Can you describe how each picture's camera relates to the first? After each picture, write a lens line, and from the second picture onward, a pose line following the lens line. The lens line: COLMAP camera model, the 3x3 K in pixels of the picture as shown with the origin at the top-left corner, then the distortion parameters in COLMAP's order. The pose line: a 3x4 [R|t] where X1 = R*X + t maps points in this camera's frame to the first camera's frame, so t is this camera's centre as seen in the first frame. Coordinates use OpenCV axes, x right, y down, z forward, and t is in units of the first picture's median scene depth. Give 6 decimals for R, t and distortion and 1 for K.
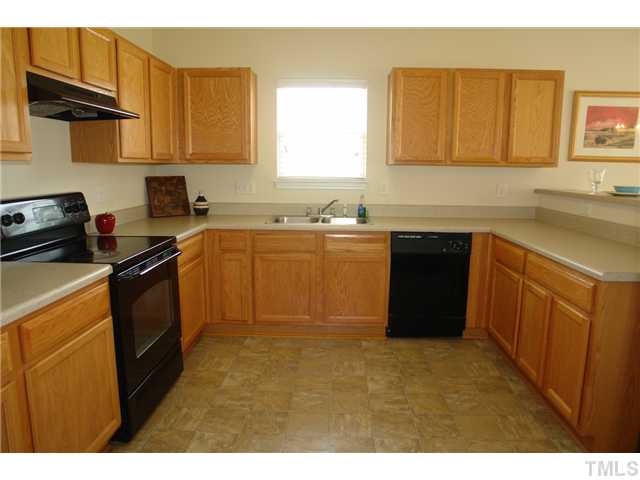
lens RADIAL K [[460.5, 0, 320.0], [0, 460.5, 240.0], [0, 0, 1]] dist [-0.012522, 0.001990]
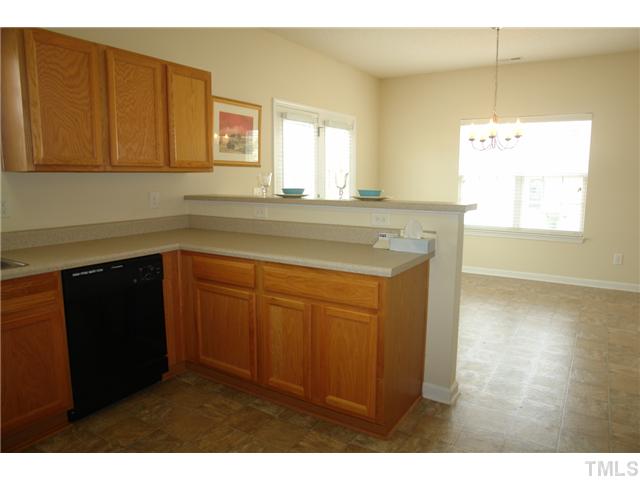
lens RADIAL K [[460.5, 0, 320.0], [0, 460.5, 240.0], [0, 0, 1]] dist [-0.012522, 0.001990]
pose [[0.522057, -0.134523, 0.842235, -0.204439], [0.142704, 0.987340, 0.069244, -0.054212], [-0.840887, 0.084041, 0.534645, 0.314749]]
